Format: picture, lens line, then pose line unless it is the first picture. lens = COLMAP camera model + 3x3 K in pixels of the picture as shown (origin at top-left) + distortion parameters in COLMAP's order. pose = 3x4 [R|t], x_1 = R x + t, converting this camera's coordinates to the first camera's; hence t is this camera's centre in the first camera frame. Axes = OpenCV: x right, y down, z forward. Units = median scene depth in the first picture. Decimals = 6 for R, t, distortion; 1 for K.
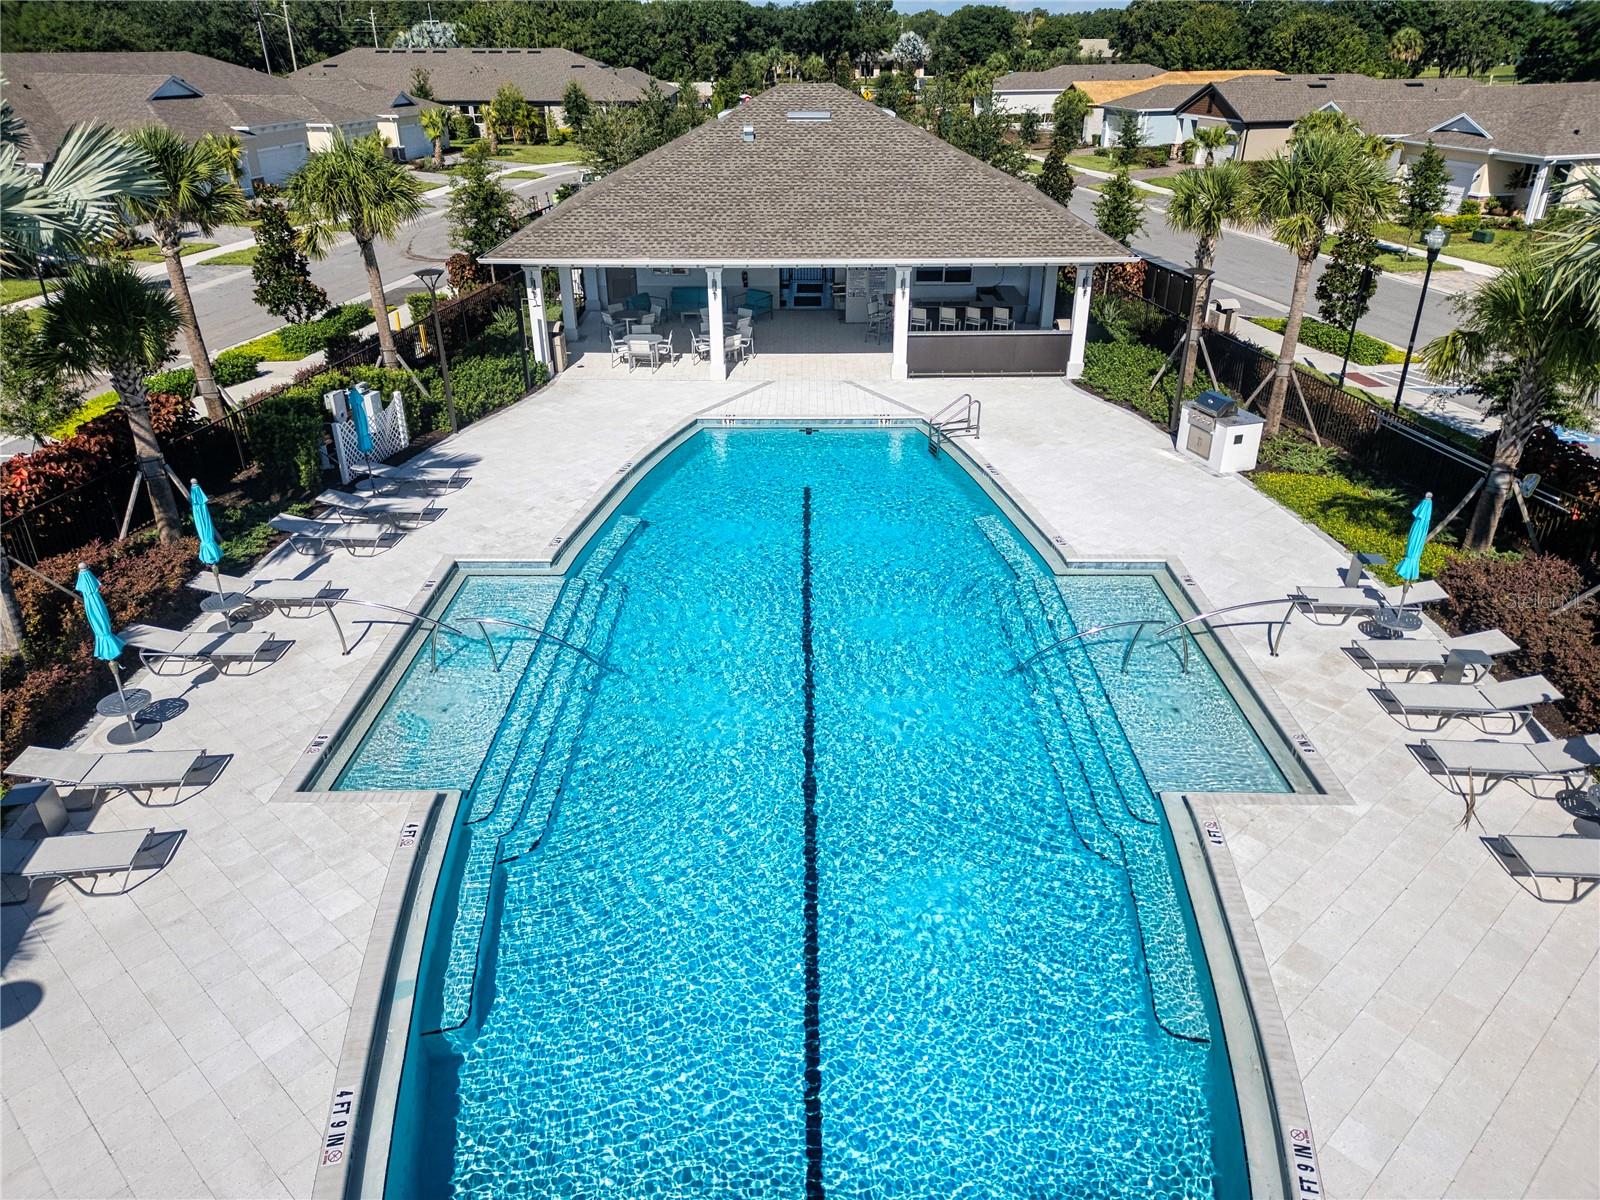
lens RADIAL K [[1115.1, 0, 800.0], [0, 1115.1, 600.0], [0, 0, 1]] dist [0.070396, -0.070916]
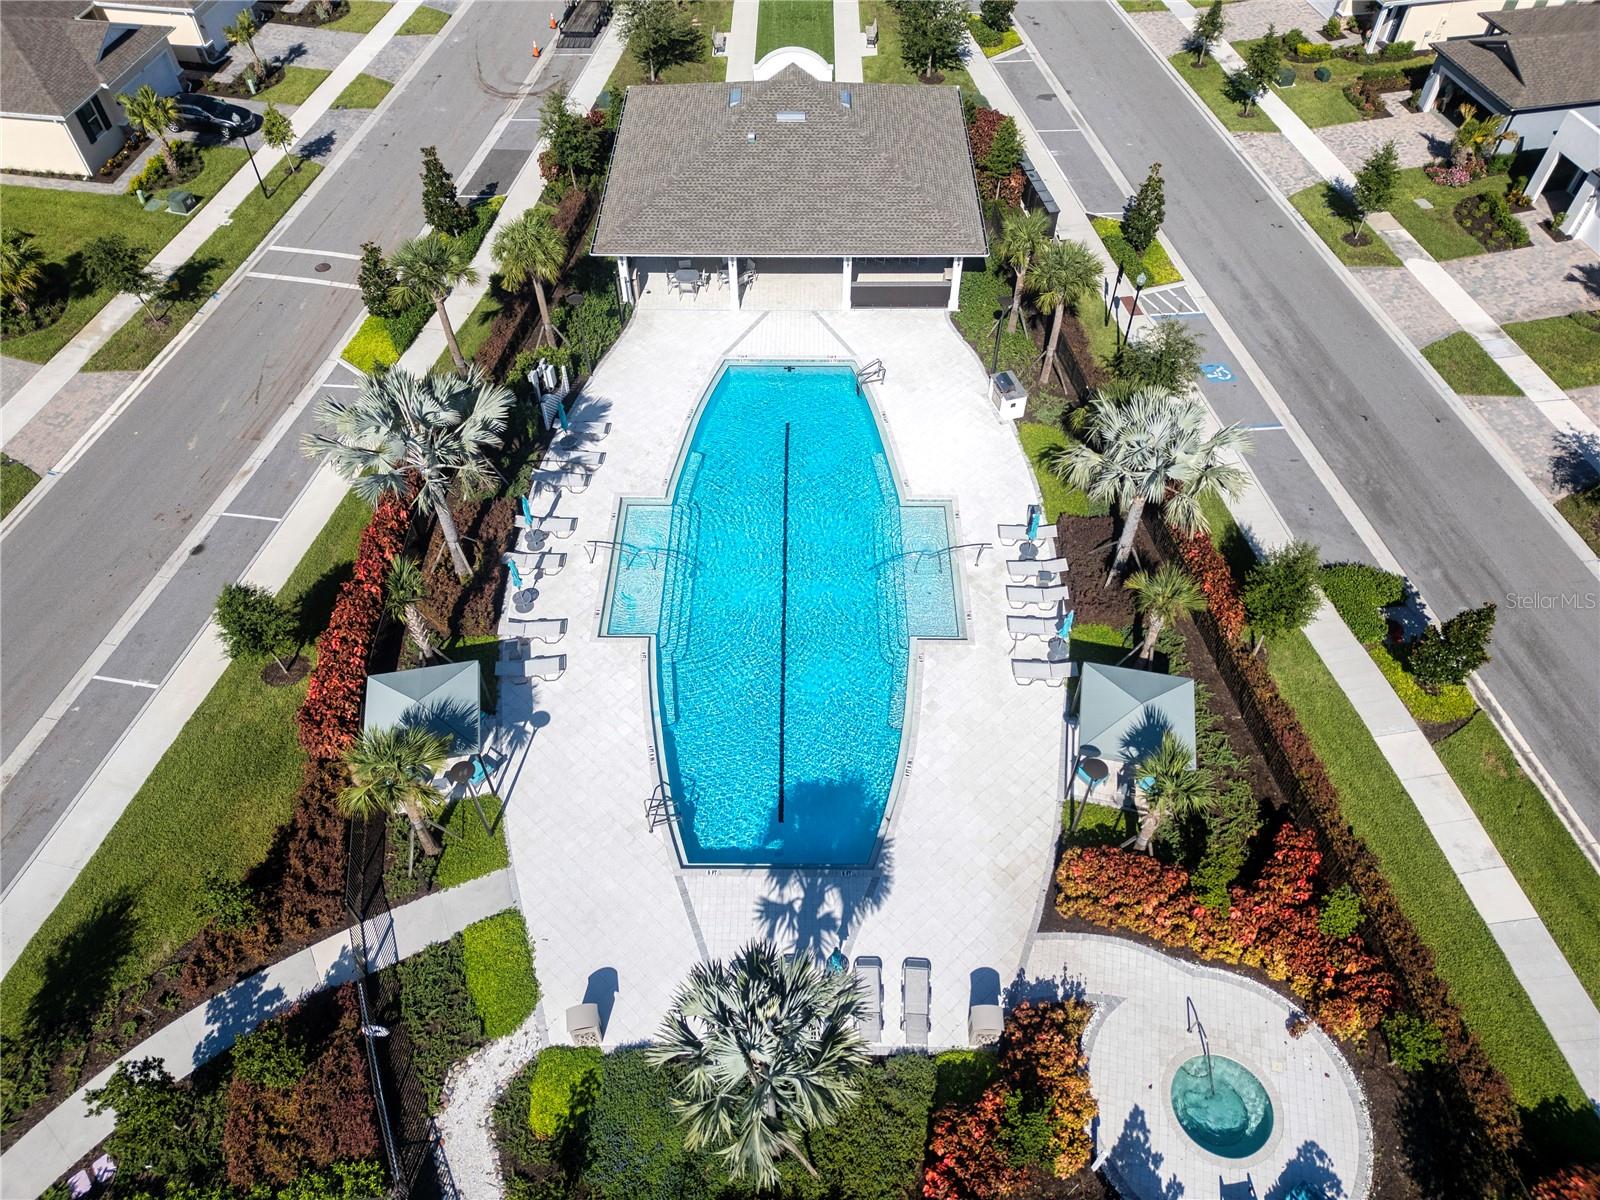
lens RADIAL K [[1115.1, 0, 800.0], [0, 1115.1, 600.0], [0, 0, 1]] dist [0.070396, -0.070916]
pose [[0.999994, 0.003075, -0.001635, 0.031223], [-0.002195, 0.921069, 0.389392, -0.541822], [0.002704, -0.389387, 0.921070, -0.821321]]
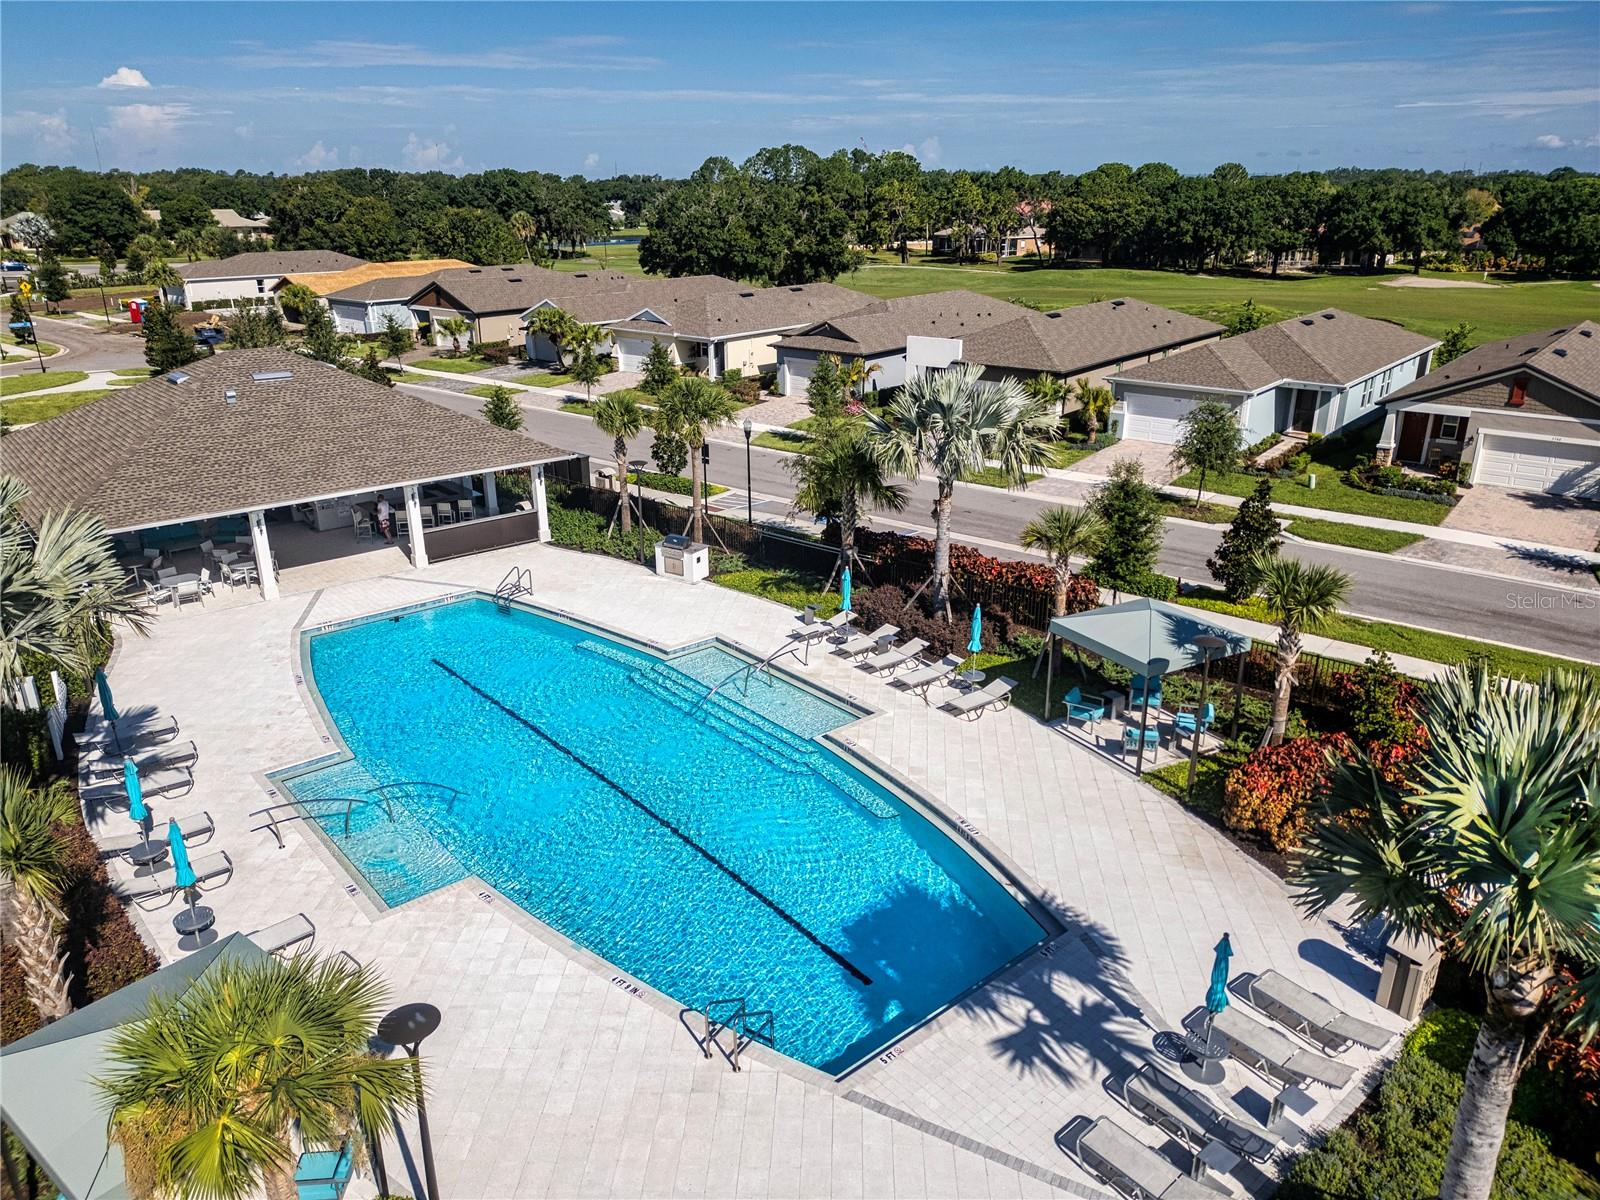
lens RADIAL K [[1115.1, 0, 800.0], [0, 1115.1, 600.0], [0, 0, 1]] dist [0.070396, -0.070916]
pose [[0.756792, -0.222978, 0.614448, -0.467308], [0.291361, 0.956541, -0.011738, -0.024055], [-0.585127, 0.187909, 0.788870, -0.318798]]
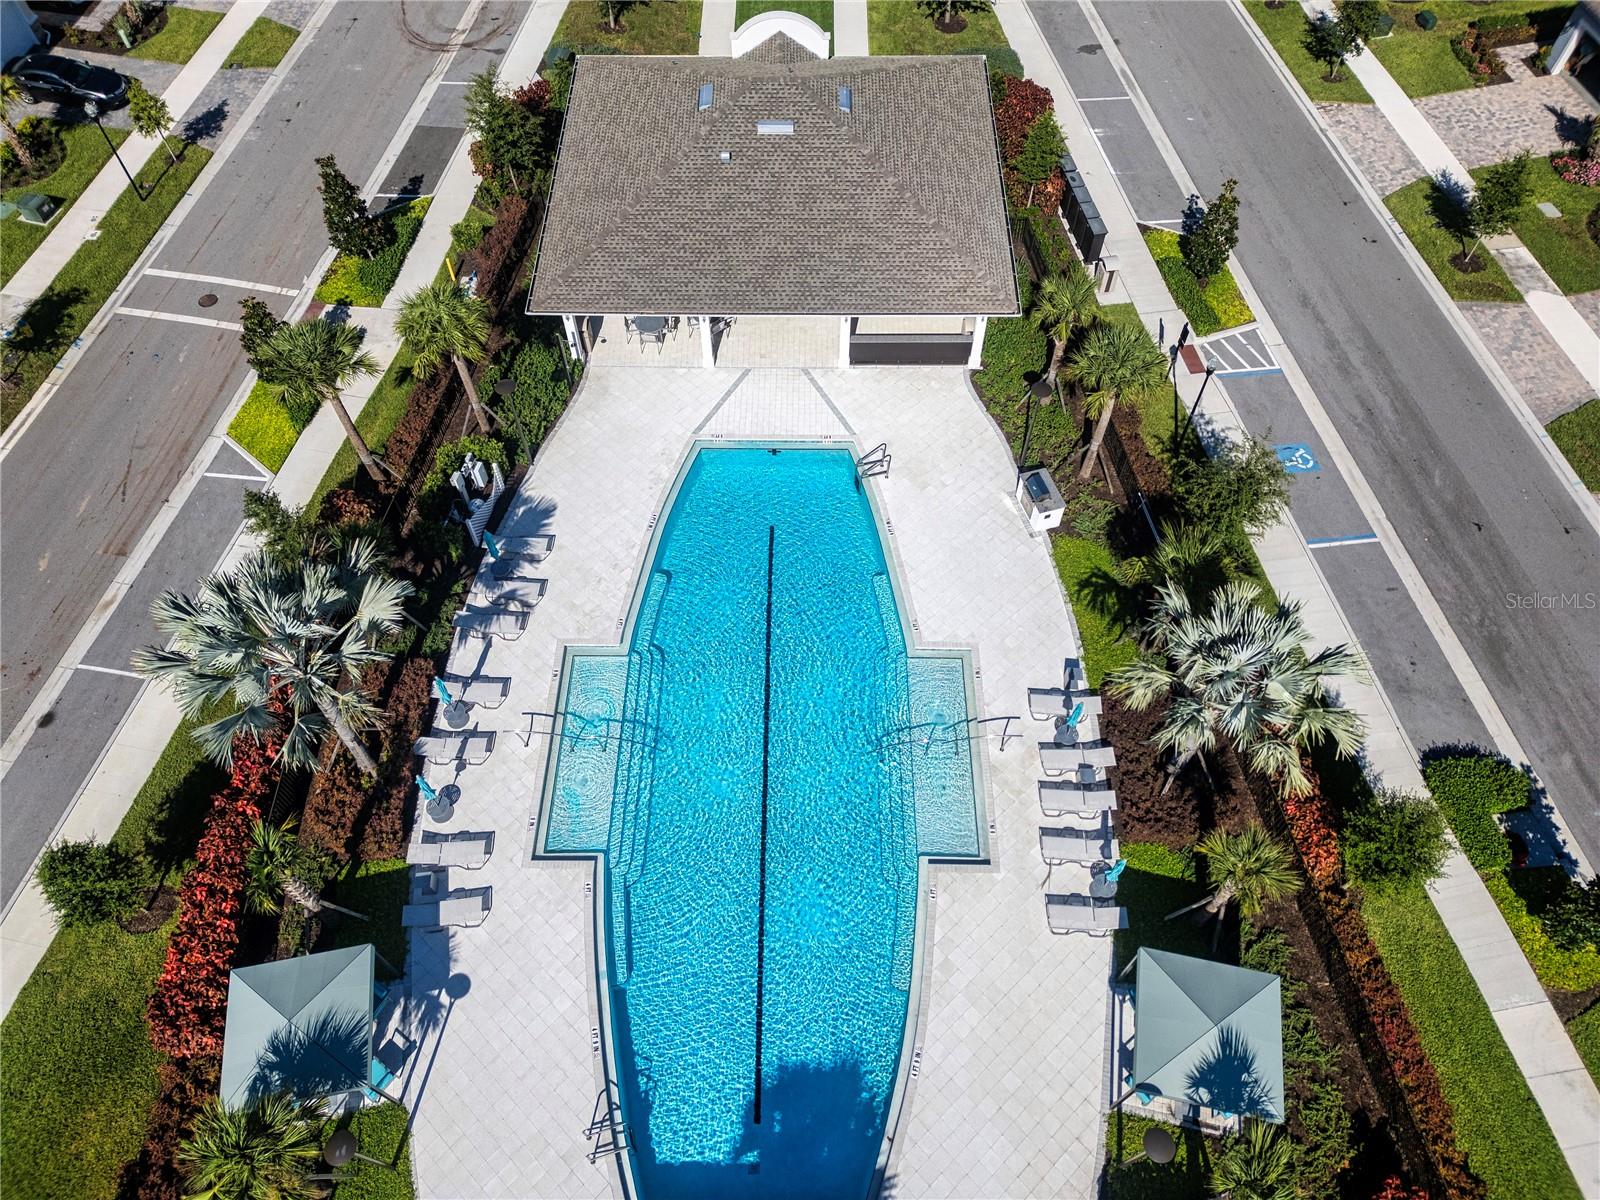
lens RADIAL K [[1115.1, 0, 800.0], [0, 1115.1, 600.0], [0, 0, 1]] dist [0.070396, -0.070916]
pose [[0.999988, 0.003744, -0.003041, 0.050563], [-0.001707, 0.864313, 0.502952, -0.769369], [0.004511, -0.502941, 0.864309, -0.367187]]
